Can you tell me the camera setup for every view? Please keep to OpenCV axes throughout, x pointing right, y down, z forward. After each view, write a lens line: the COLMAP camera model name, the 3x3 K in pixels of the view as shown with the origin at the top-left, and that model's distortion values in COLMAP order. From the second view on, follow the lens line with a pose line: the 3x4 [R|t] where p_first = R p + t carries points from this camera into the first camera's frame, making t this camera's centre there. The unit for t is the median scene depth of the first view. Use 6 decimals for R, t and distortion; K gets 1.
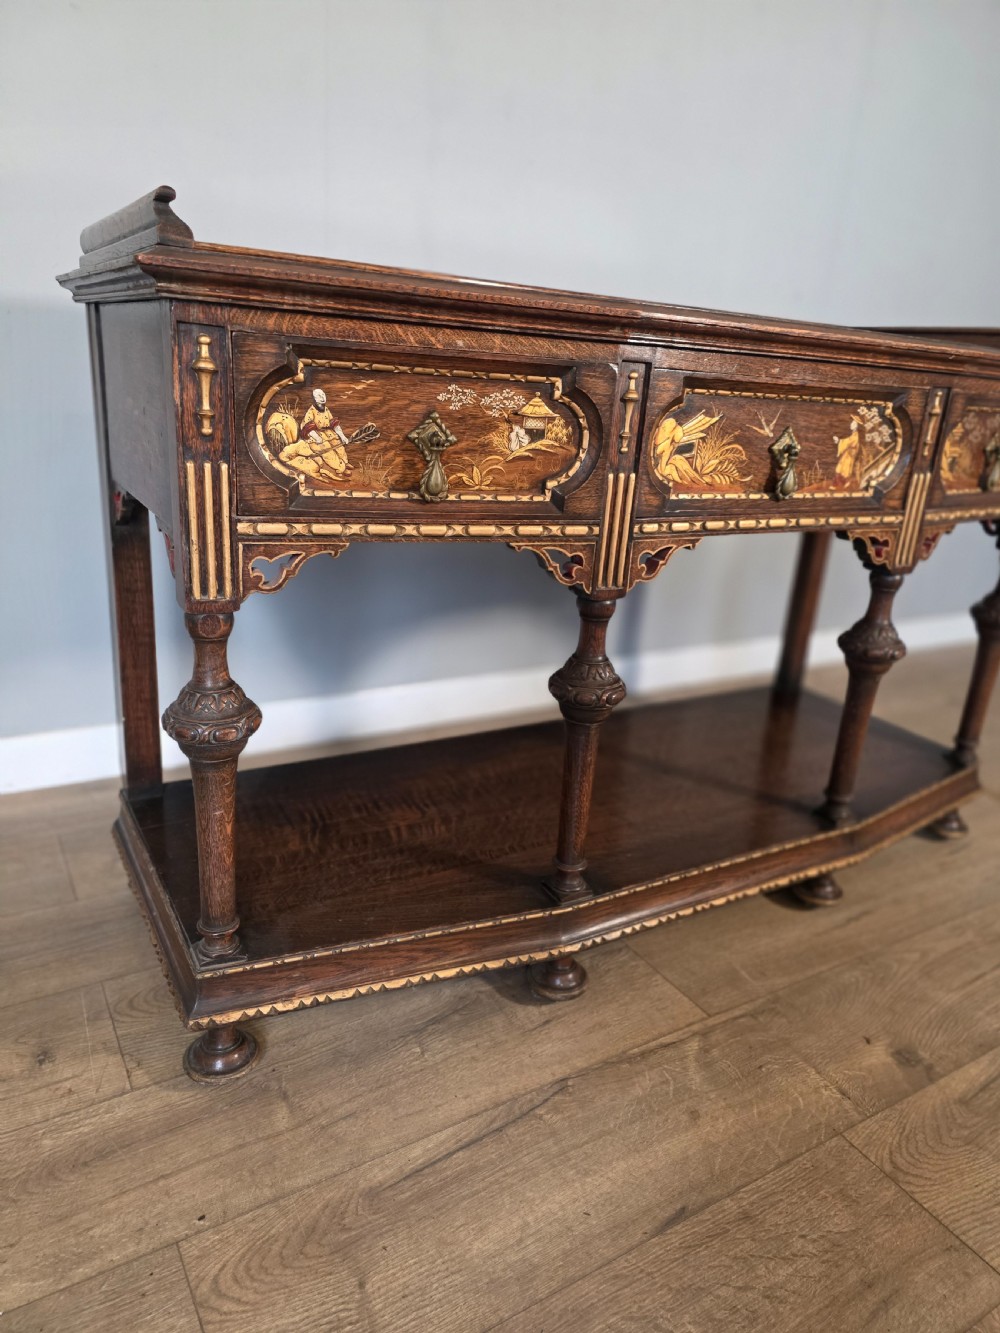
lens RADIAL K [[909.7, 0, 498.9], [0, 909.7, 670.9], [0, 0, 1]] dist [0.041673, -0.047657]
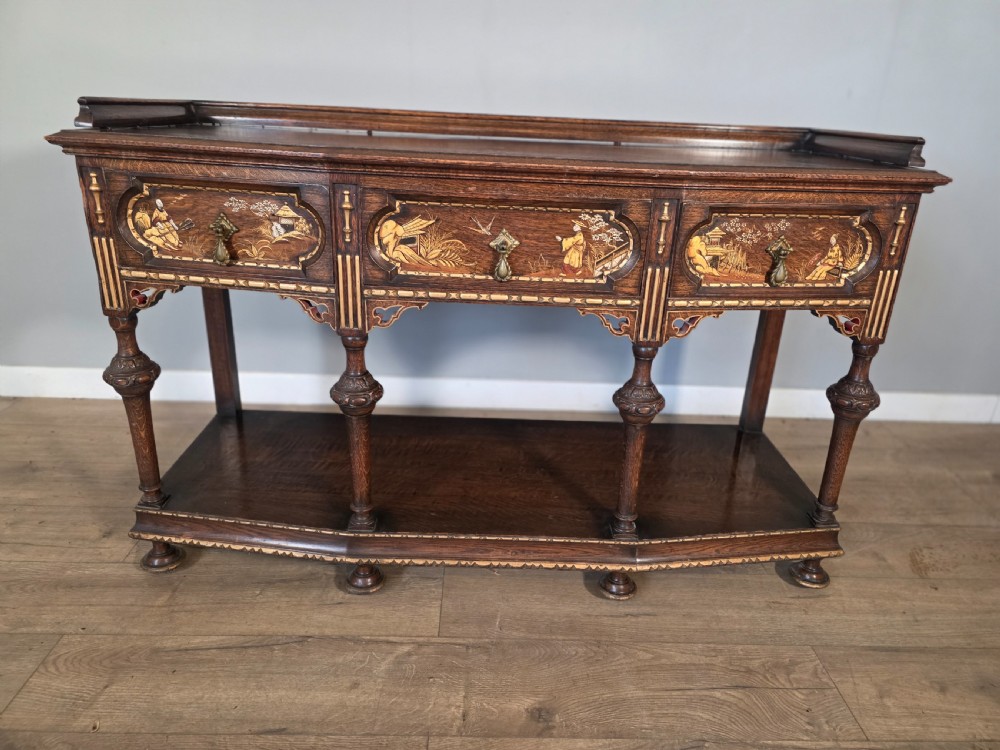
lens RADIAL K [[676.6, 0, 503.0], [0, 676.6, 370.7], [0, 0, 1]] dist [0.060088, -0.066667]
pose [[0.867180, 0.149452, -0.475041, 0.849373], [-0.142204, 0.988502, 0.051401, -0.111486], [0.477261, 0.022979, 0.878461, 0.119966]]
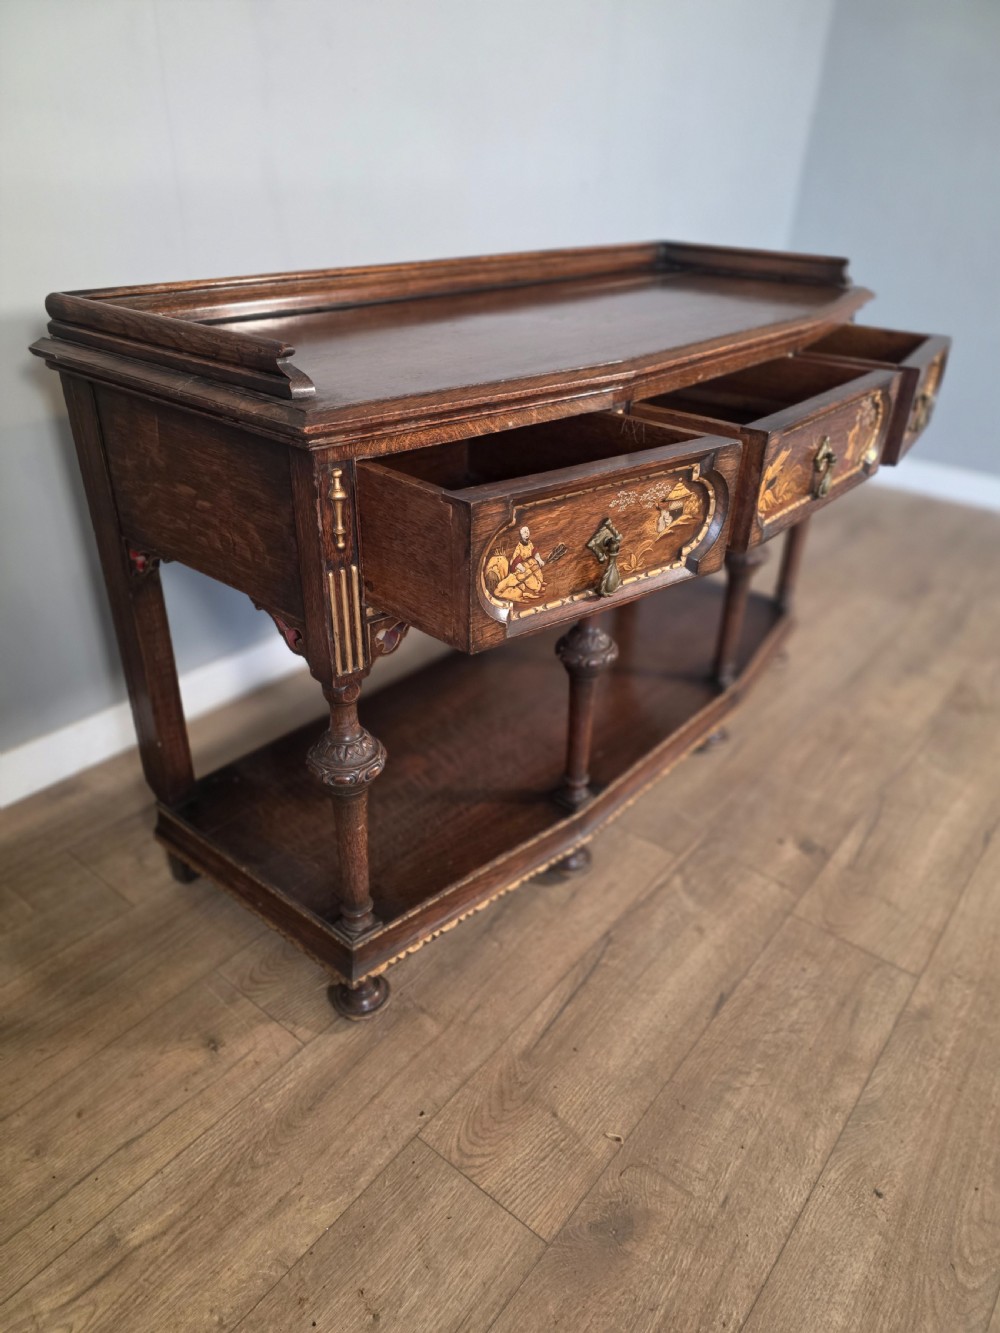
lens RADIAL K [[909.7, 0, 511.1], [0, 909.7, 674.1], [0, 0, 1]] dist [0.041673, -0.047657]
pose [[0.936285, -0.210493, 0.281182, -0.362475], [0.145745, 0.961191, 0.234244, -0.260159], [-0.319576, -0.178338, 0.930627, -0.144020]]
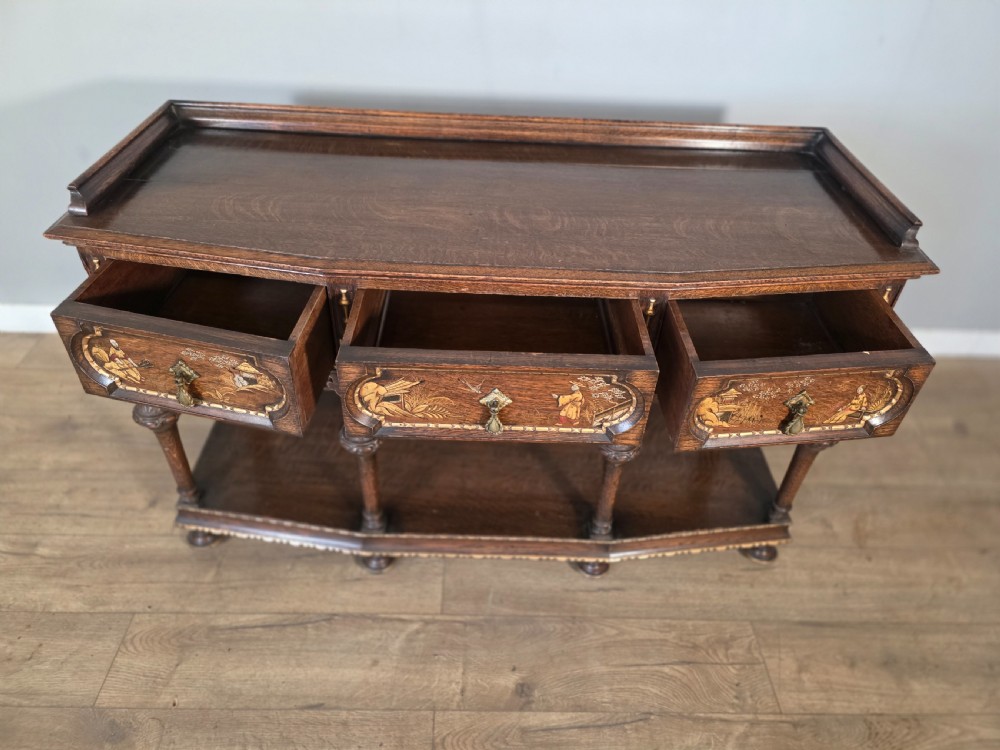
lens RADIAL K [[676.6, 0, 495.7], [0, 676.6, 372.3], [0, 0, 1]] dist [0.060088, -0.066667]
pose [[0.858468, 0.295944, -0.418867, 0.806798], [-0.145104, 0.923500, 0.355095, -0.575129], [0.491912, -0.244059, 0.835738, 0.099242]]
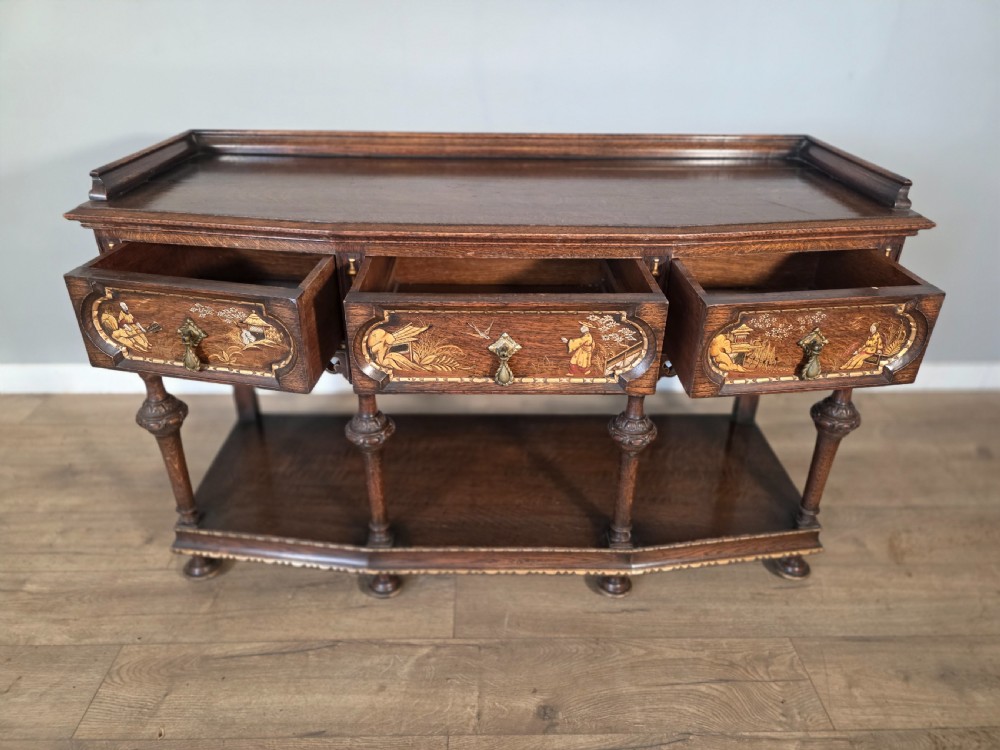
lens RADIAL K [[676.6, 0, 495.9], [0, 676.6, 368.4], [0, 0, 1]] dist [0.060088, -0.066667]
pose [[0.862821, 0.183022, -0.471213, 0.858361], [-0.112581, 0.978317, 0.173843, -0.330919], [0.492813, -0.096946, 0.864718, 0.062288]]
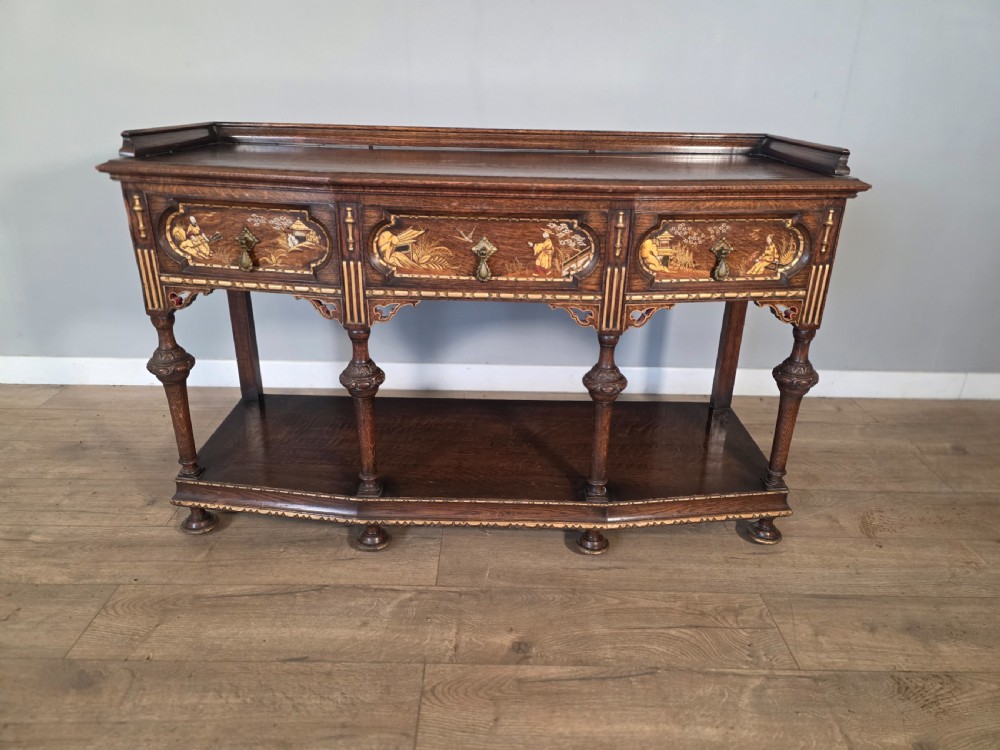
lens RADIAL K [[676.6, 0, 499.5], [0, 676.6, 366.9], [0, 0, 1]] dist [0.060088, -0.066667]
pose [[0.854588, 0.148099, -0.497740, 0.990565], [-0.127711, 0.988972, 0.074990, -0.137030], [0.503357, -0.000518, 0.864078, -0.009636]]
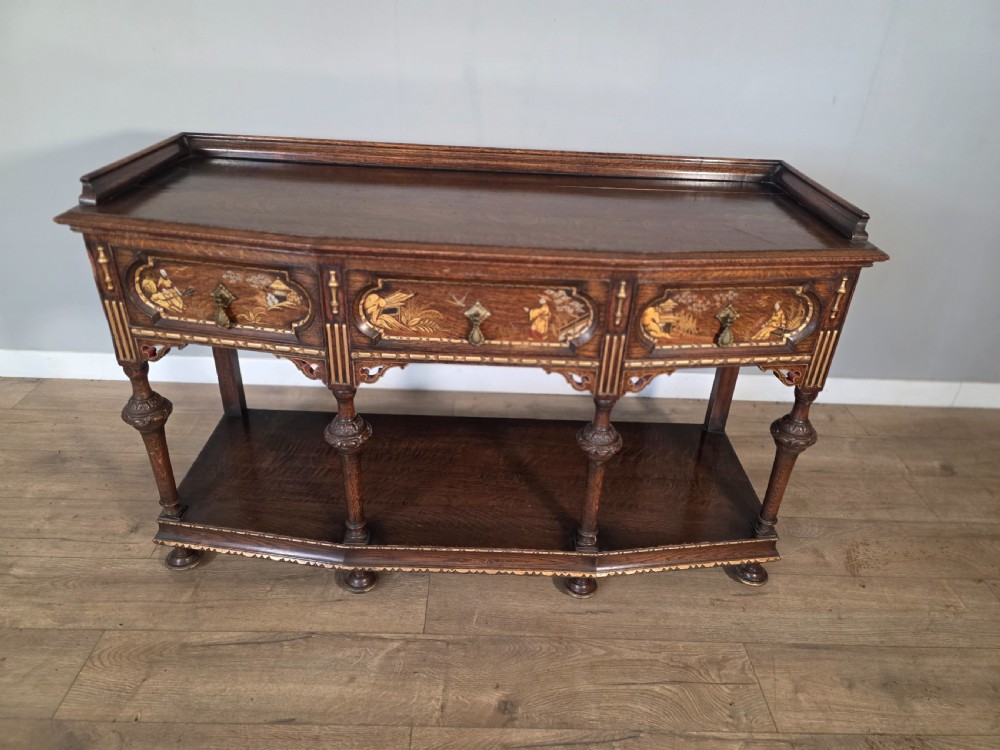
lens RADIAL K [[676.6, 0, 503.2], [0, 676.6, 372.6], [0, 0, 1]] dist [0.060088, -0.066667]
pose [[0.860486, 0.223173, -0.457994, 0.914703], [-0.148915, 0.969869, 0.192817, -0.383928], [0.487226, -0.097714, 0.867792, 0.045659]]
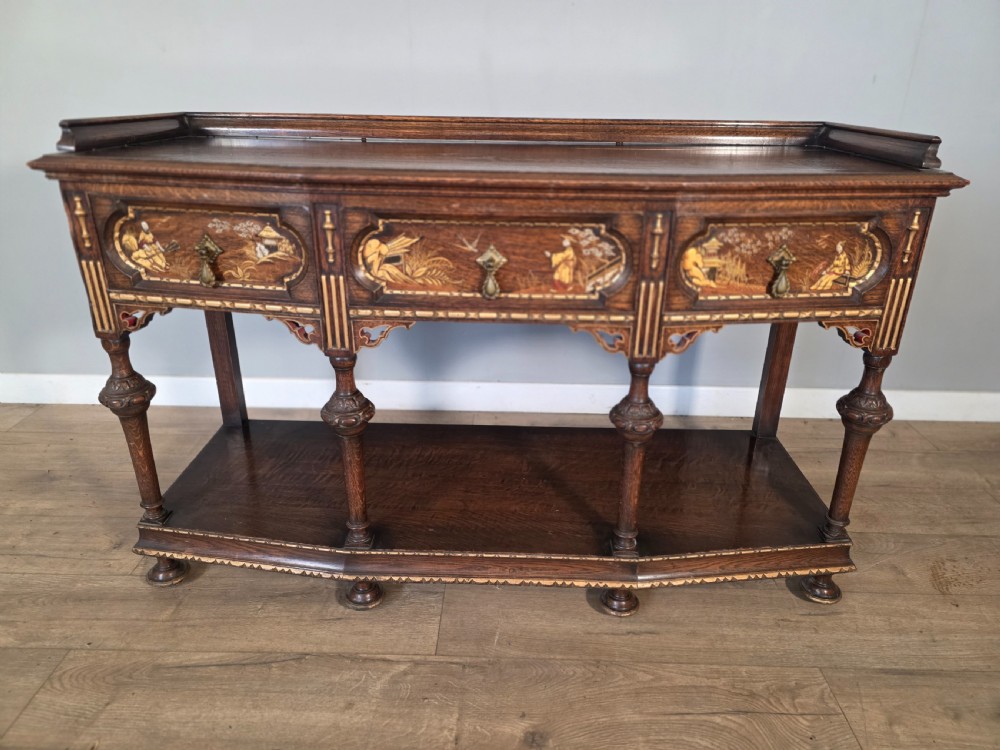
lens RADIAL K [[676.6, 0, 500.4], [0, 676.6, 376.4], [0, 0, 1]] dist [0.060088, -0.066667]
pose [[0.842904, 0.155661, -0.515056, 0.885329], [-0.127535, 0.987760, 0.089808, -0.173349], [0.522731, -0.010011, 0.852439, 0.177031]]
